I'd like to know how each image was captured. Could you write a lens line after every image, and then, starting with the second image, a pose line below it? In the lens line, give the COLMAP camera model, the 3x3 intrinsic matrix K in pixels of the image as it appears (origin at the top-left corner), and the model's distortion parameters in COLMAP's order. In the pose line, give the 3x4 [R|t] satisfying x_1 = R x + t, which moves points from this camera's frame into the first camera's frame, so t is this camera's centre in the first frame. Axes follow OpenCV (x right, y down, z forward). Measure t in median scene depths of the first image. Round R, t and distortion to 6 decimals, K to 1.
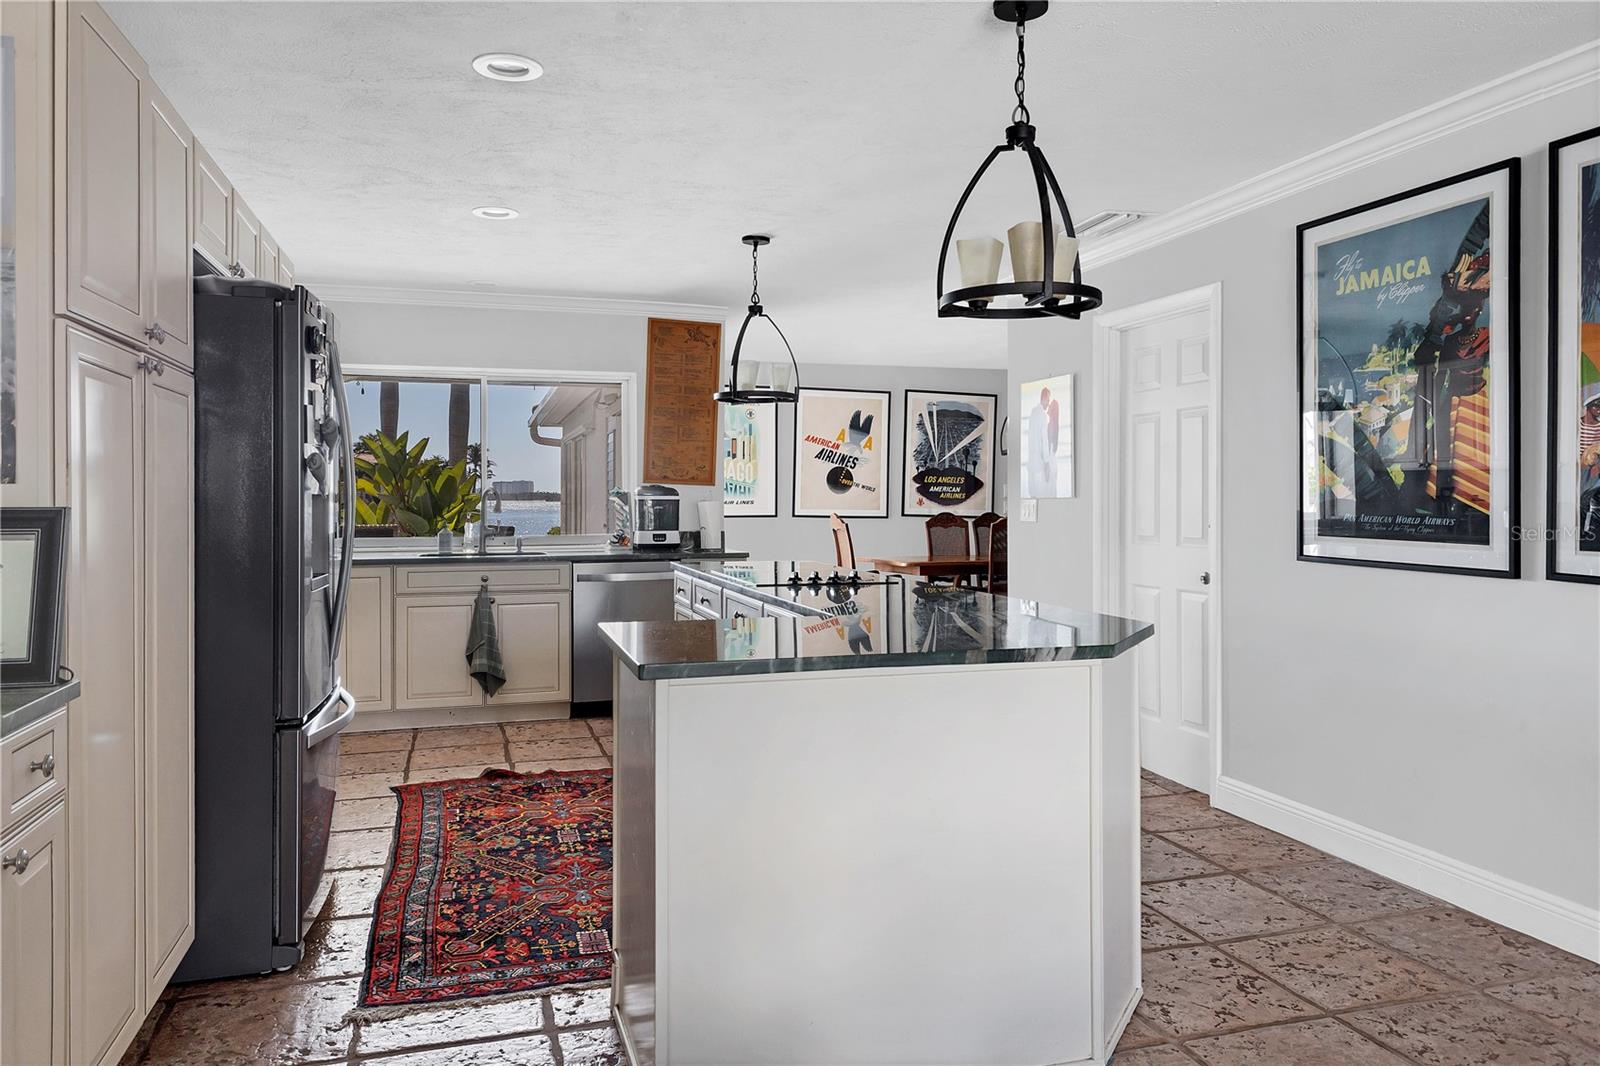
lens RADIAL K [[1128.3, 0, 801.8], [0, 1128.3, 497.9], [0, 0, 1]] dist [0.003372, -0.000134]
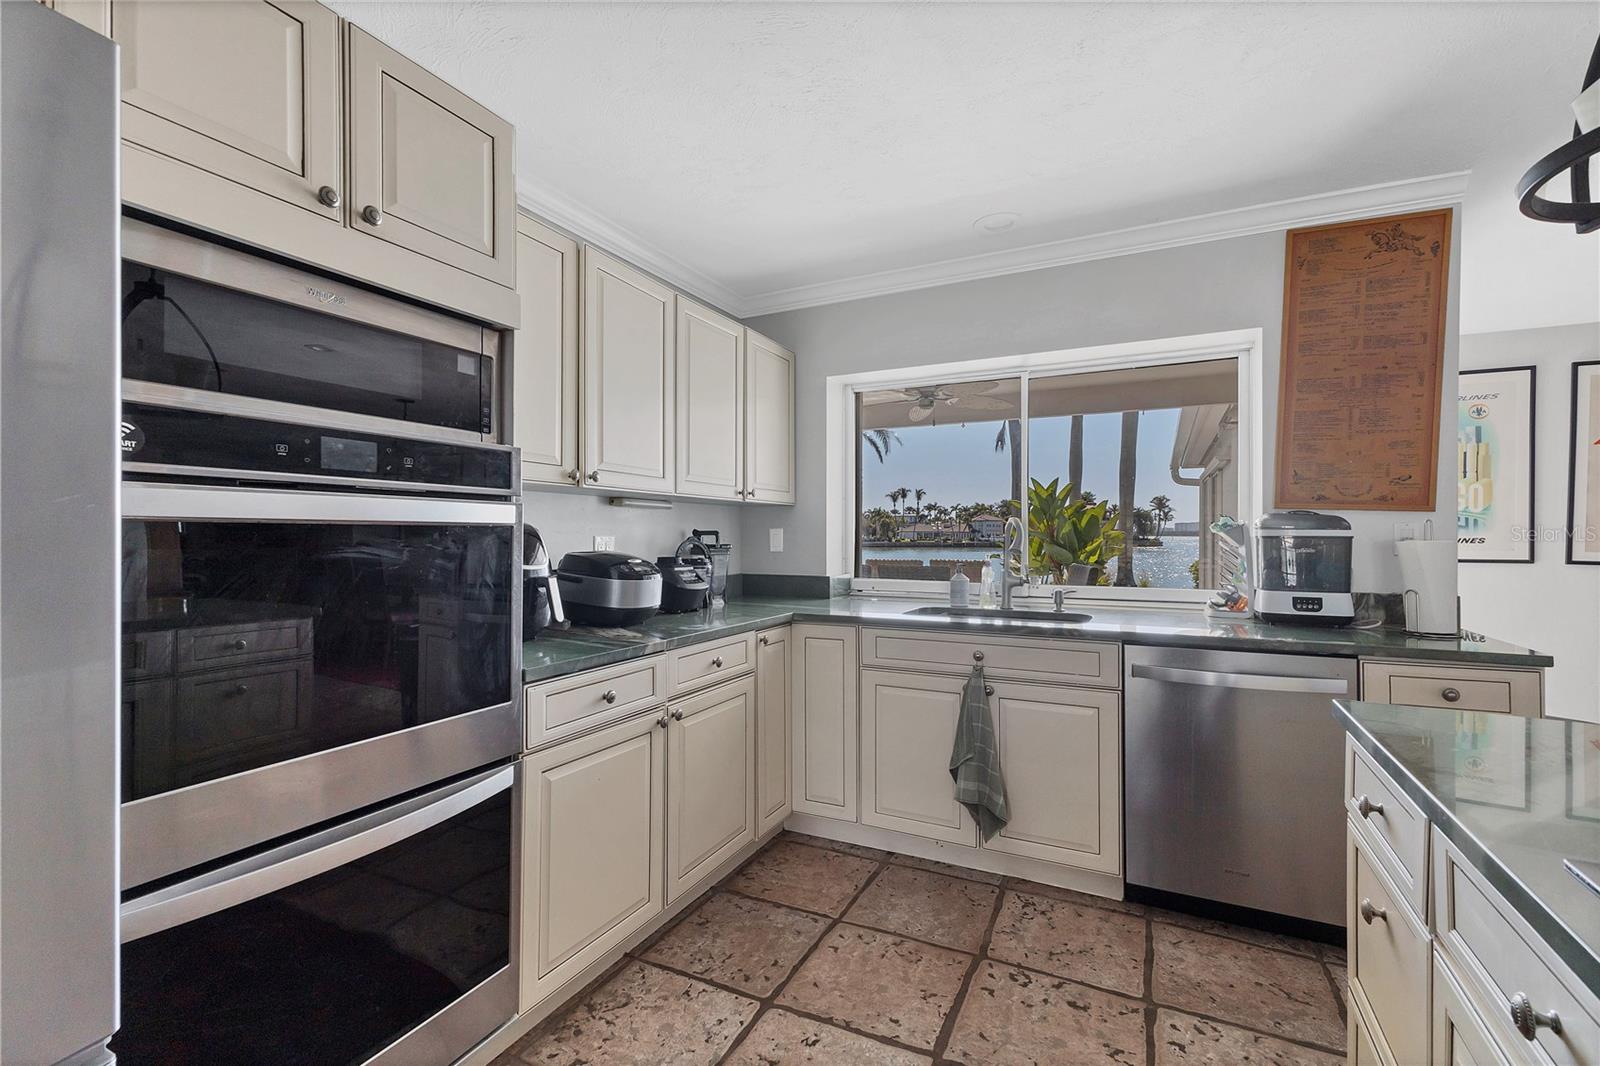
lens RADIAL K [[703.4, 0, 800.0], [0, 703.4, 533.0], [0, 0, 1]] dist [0.010993, -0.000076]
pose [[0.725634, 0.000788, -0.688081, -0.064775], [-0.001497, 0.999999, -0.000434, 0.000189], [0.688080, 0.001345, 0.725634, 0.549935]]
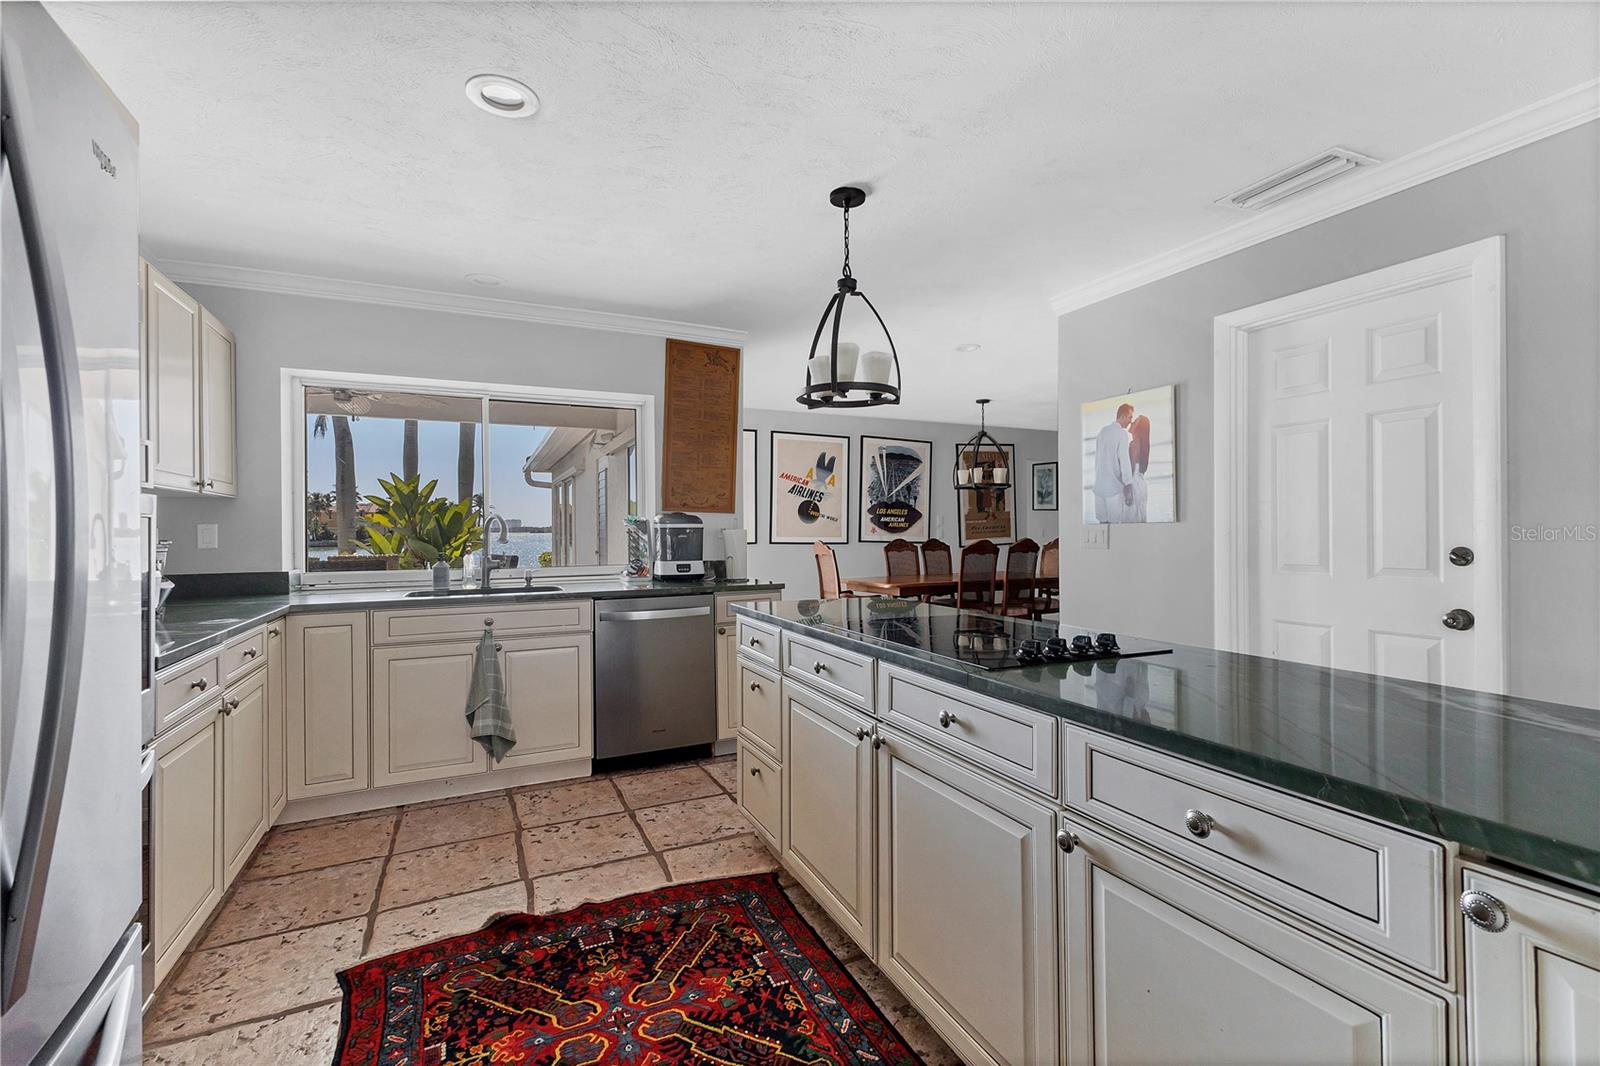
lens RADIAL K [[709.9, 0, 805.2], [0, 709.9, 531.5], [0, 0, 1]] dist [0.002928, 0.000048]
pose [[0.989031, -0.006125, 0.147581, -0.108978], [0.005719, 0.999979, 0.003175, 0.003186], [-0.147597, -0.002296, 0.989045, 0.384132]]
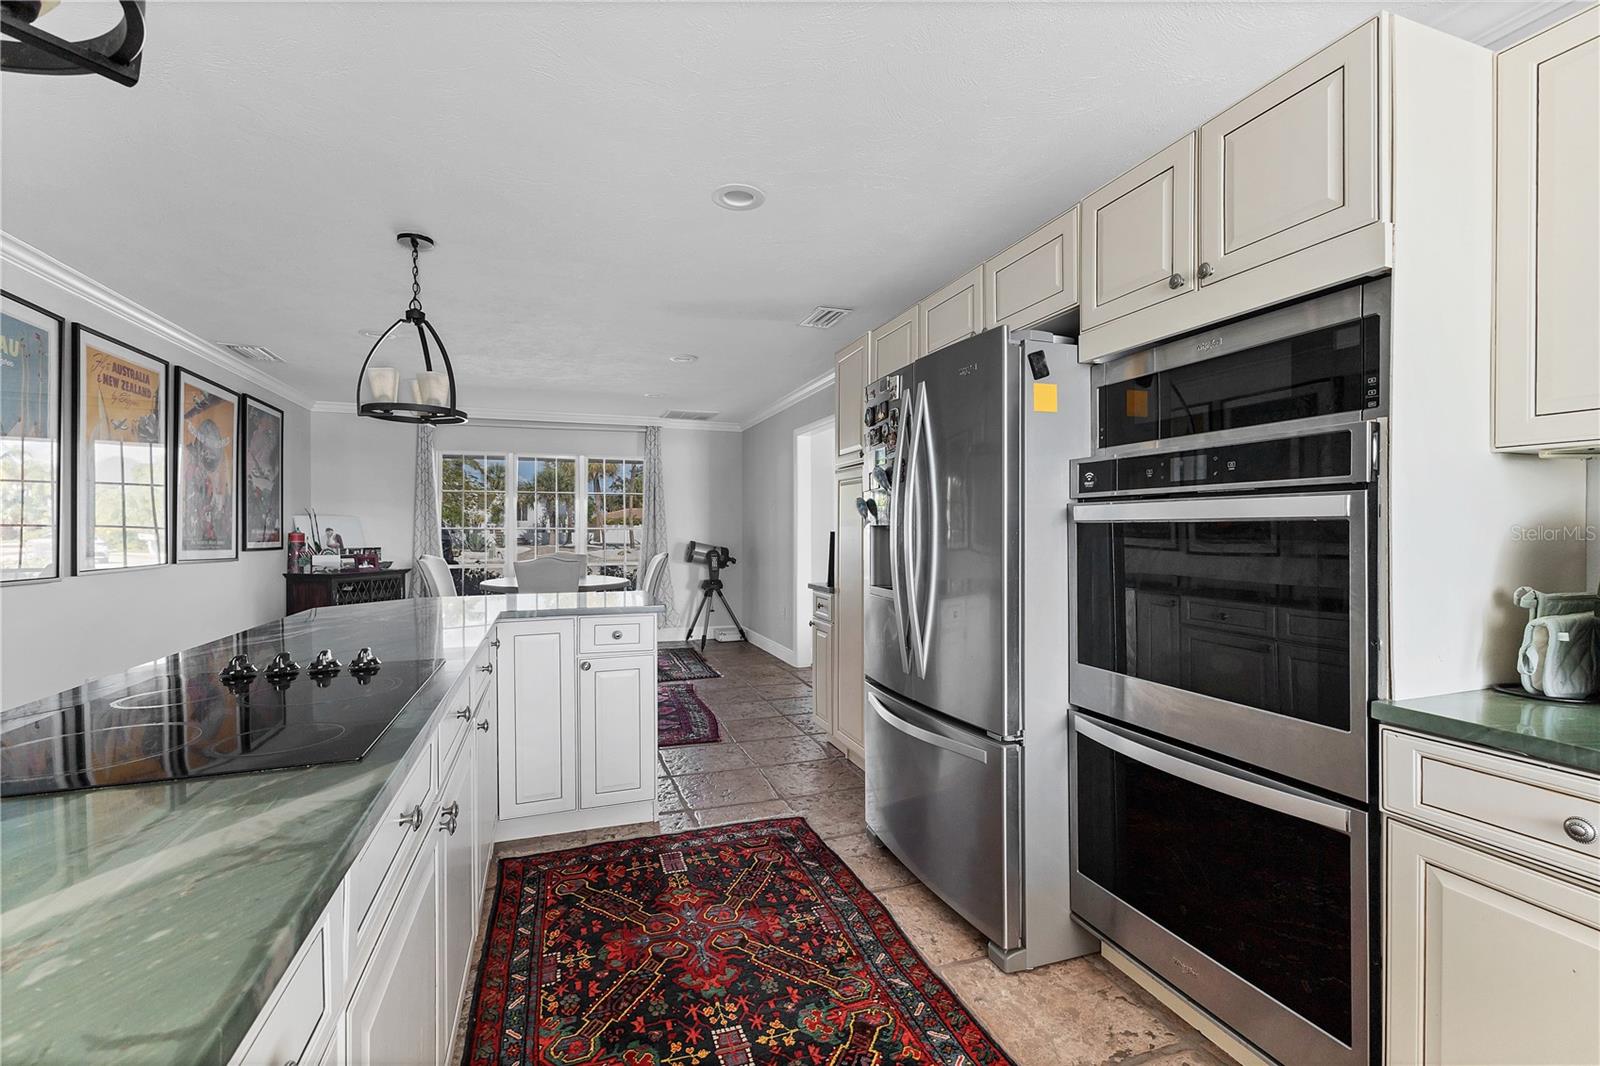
lens RADIAL K [[709.9, 0, 805.2], [0, 709.9, 531.5], [0, 0, 1]] dist [0.002928, 0.000048]
pose [[-0.998689, 0.001060, -0.051185, -0.134348], [0.000847, 0.999991, 0.004184, 0.000148], [0.051189, 0.004135, -0.998680, 0.831938]]
